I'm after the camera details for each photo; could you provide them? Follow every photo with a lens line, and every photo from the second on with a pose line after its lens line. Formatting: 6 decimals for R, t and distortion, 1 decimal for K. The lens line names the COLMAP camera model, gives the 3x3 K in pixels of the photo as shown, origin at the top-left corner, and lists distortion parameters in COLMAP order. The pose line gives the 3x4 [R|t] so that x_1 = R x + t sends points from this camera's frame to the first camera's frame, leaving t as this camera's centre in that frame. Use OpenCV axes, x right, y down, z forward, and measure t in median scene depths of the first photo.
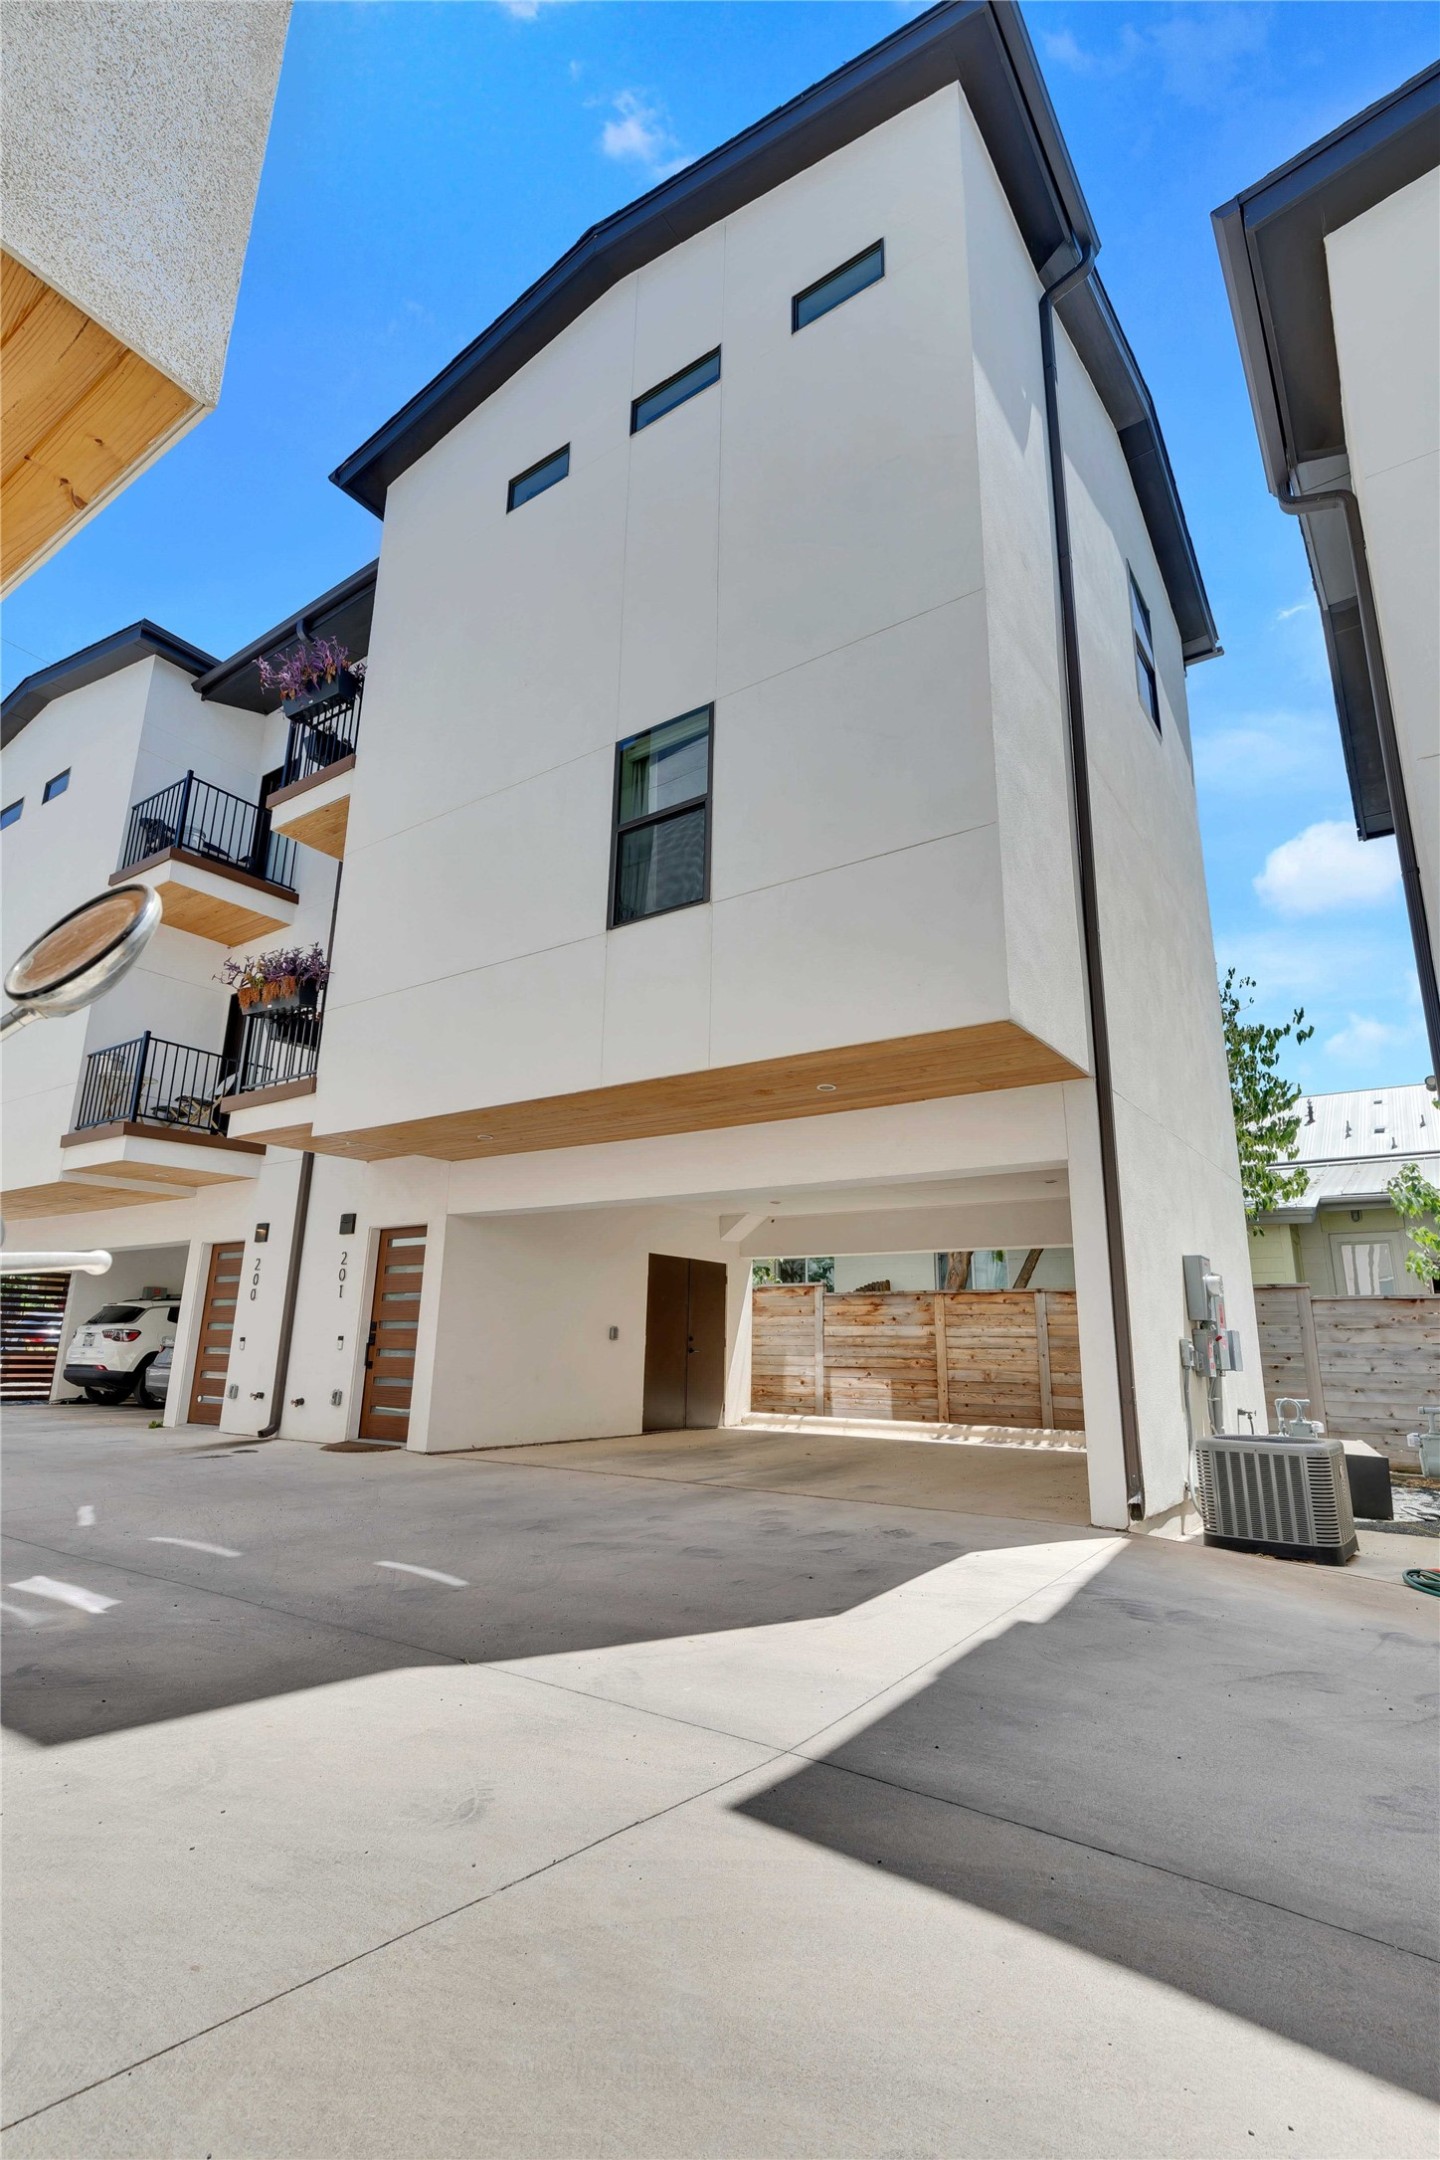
lens RADIAL K [[1006.7, 0, 711.9], [0, 1006.7, 1078.0], [0, 0, 1]] dist [0.005501, -0.000586]
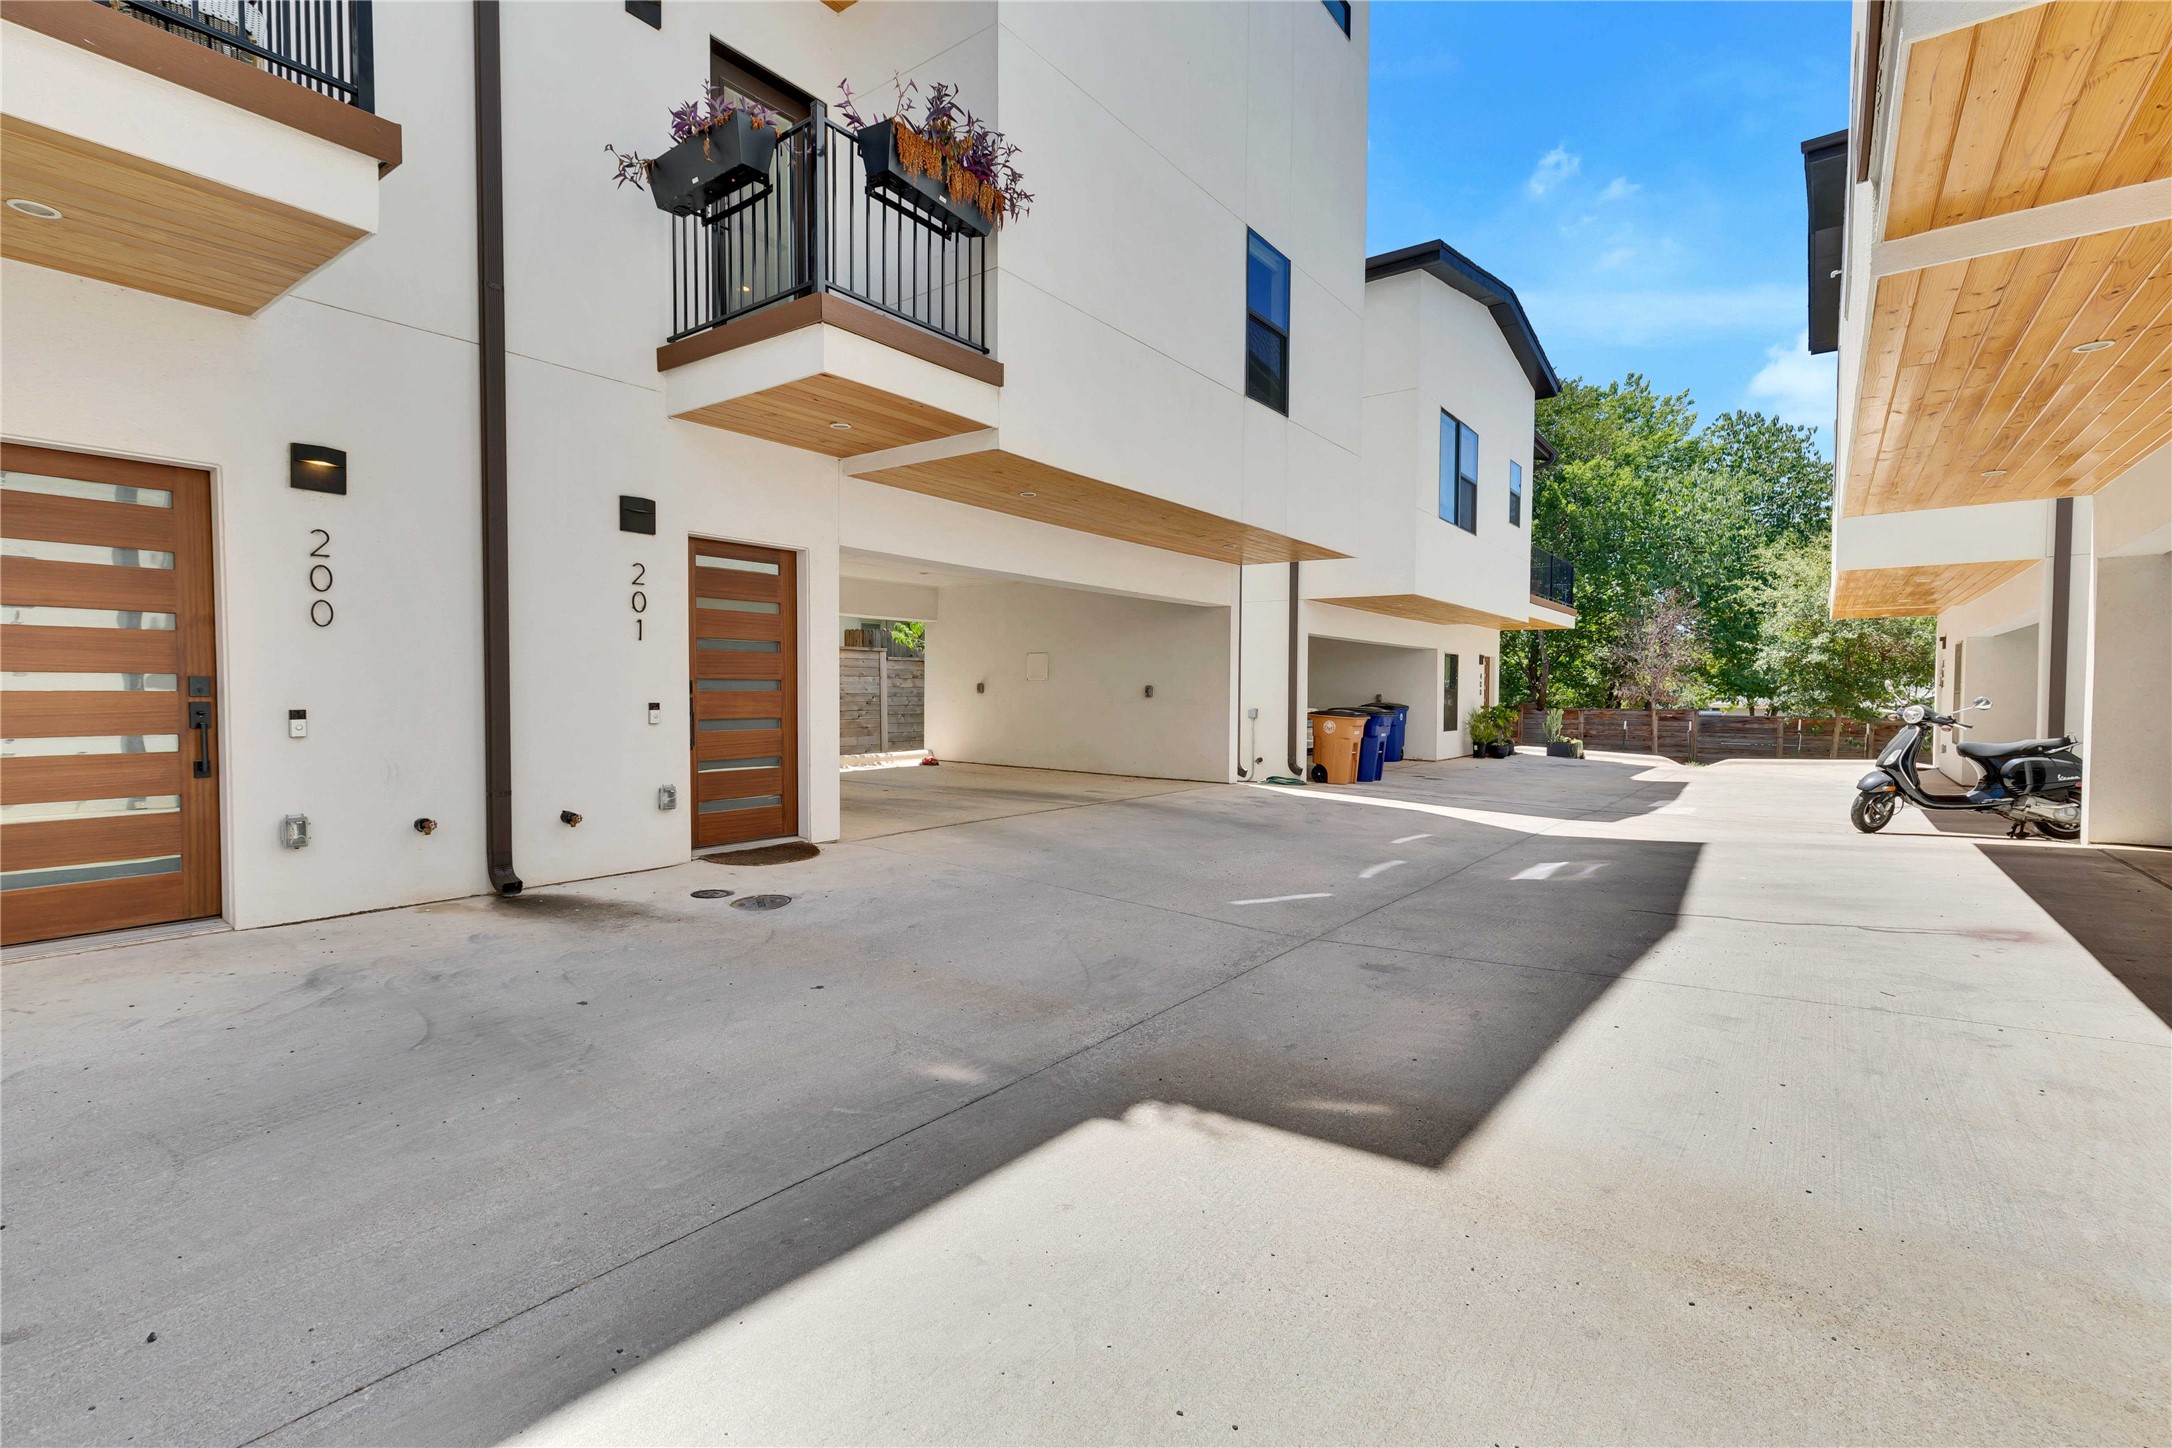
lens RADIAL K [[1012.3, 0, 1071.1], [0, 1012.3, 726.8], [0, 0, 1]] dist [0.005501, -0.000586]
pose [[0.015030, -0.051918, 0.998538, -0.810981], [-0.264916, 0.962756, 0.054045, 0.141464], [-0.964154, -0.265341, 0.000716, 0.626068]]
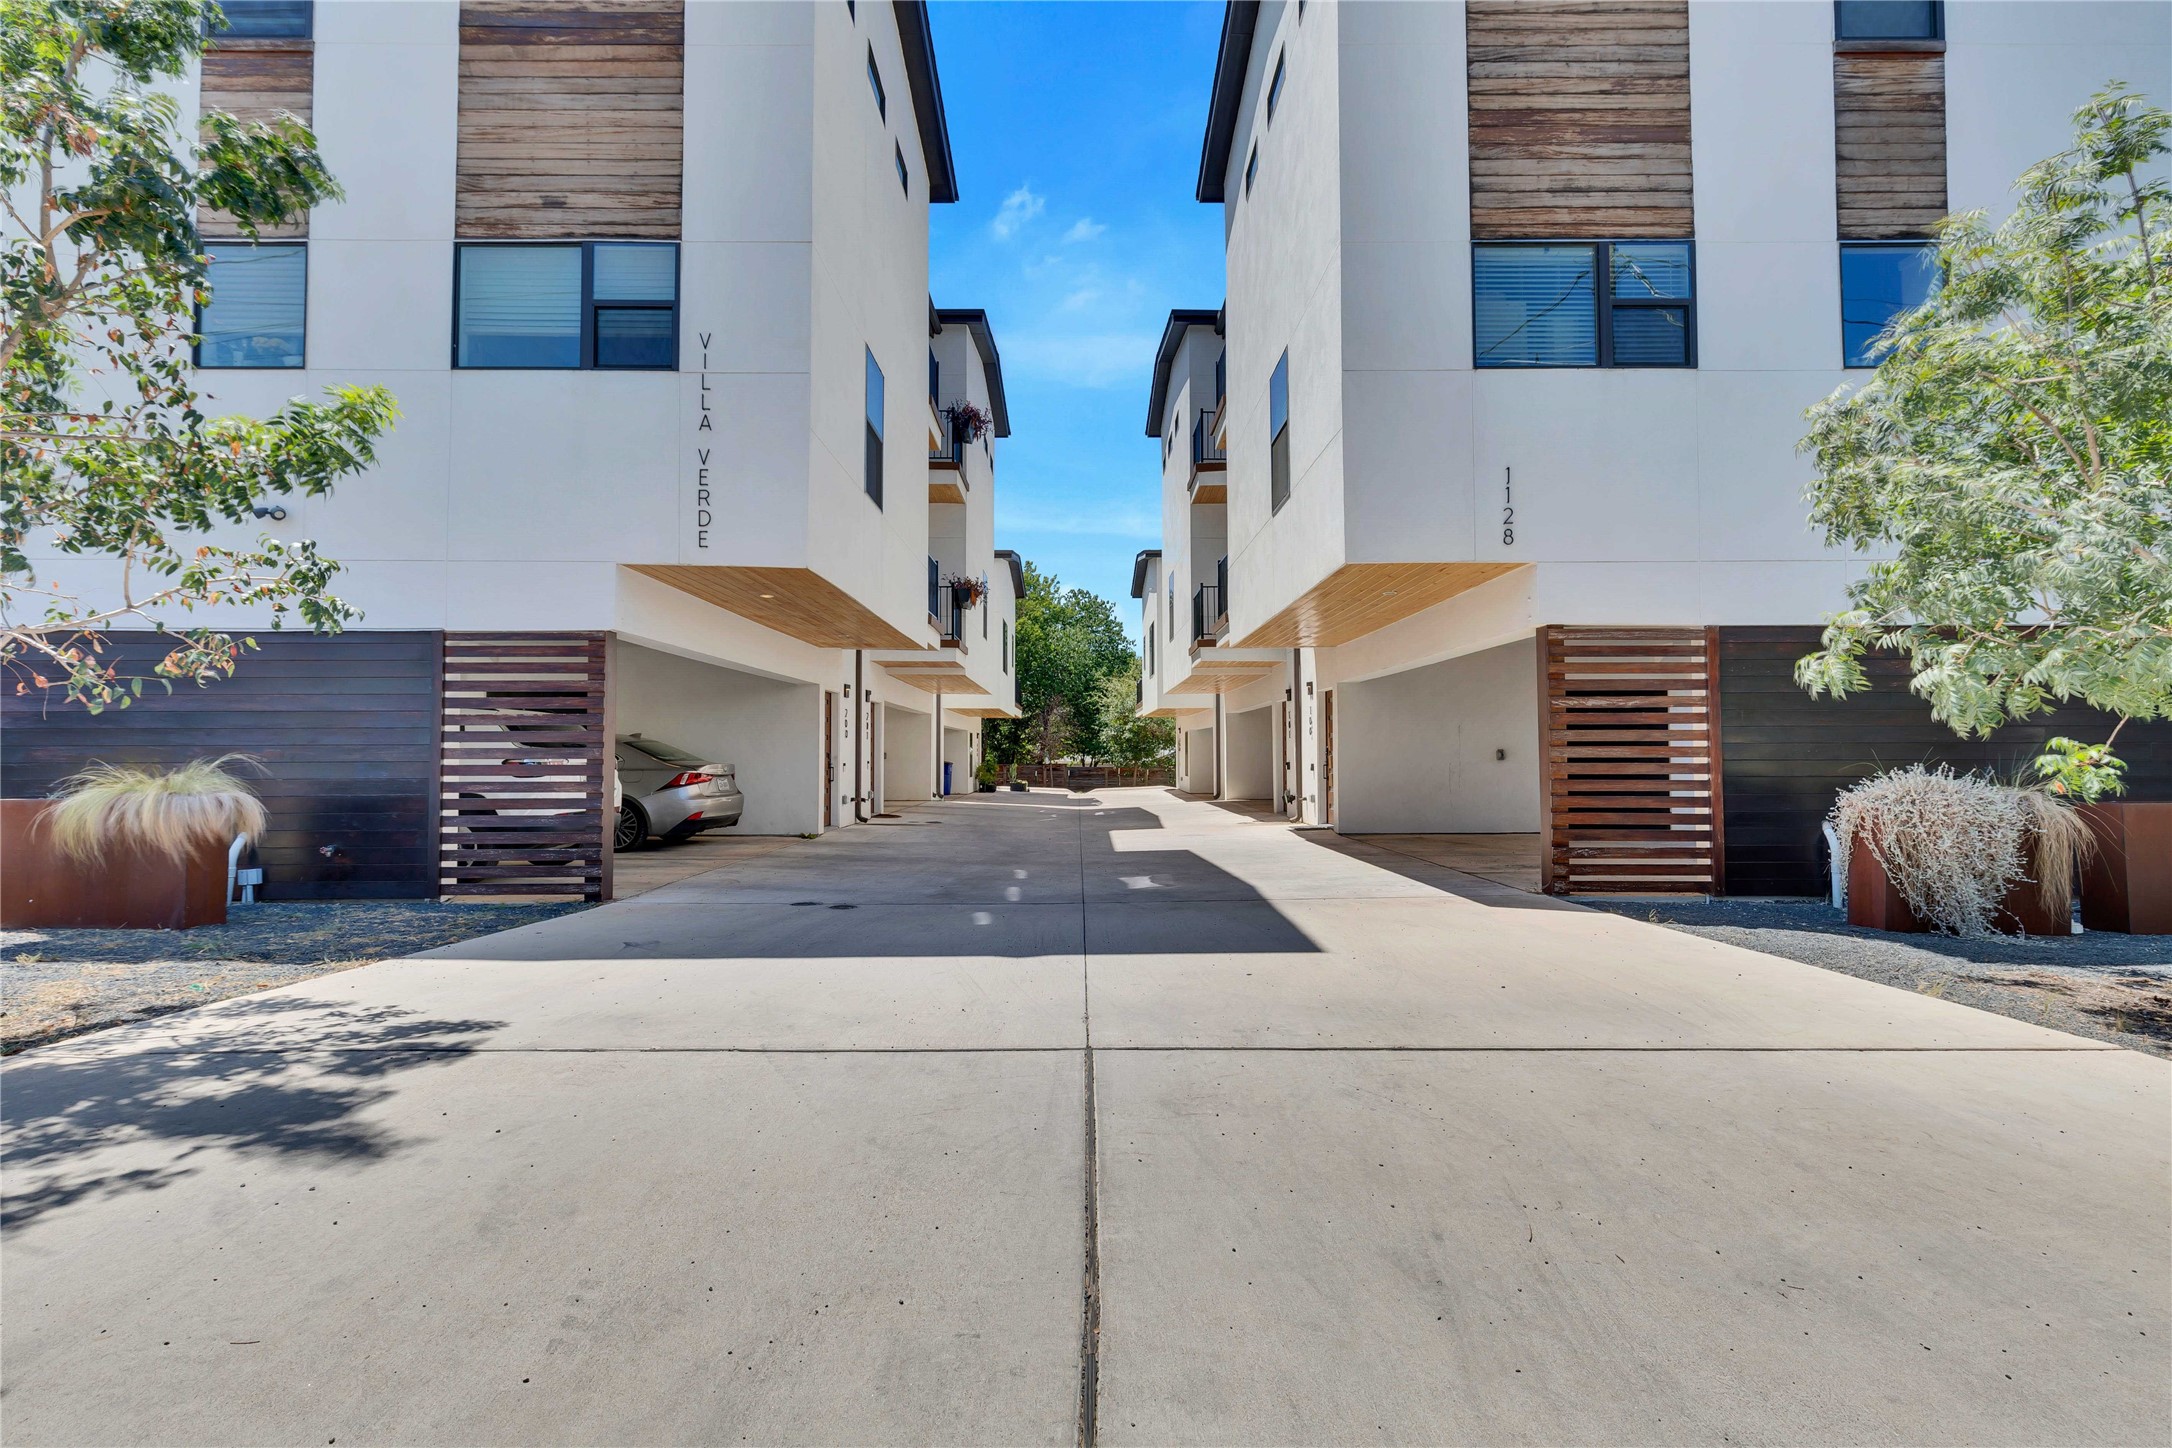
lens RADIAL K [[1012.3, 0, 1085.9], [0, 1012.3, 720.8], [0, 0, 1]] dist [0.005501, -0.000586]
pose [[-0.584771, 0.005147, 0.811182, -1.932851], [-0.220266, 0.961403, -0.164888, 0.370816], [-0.780721, -0.275098, -0.561067, 1.657863]]
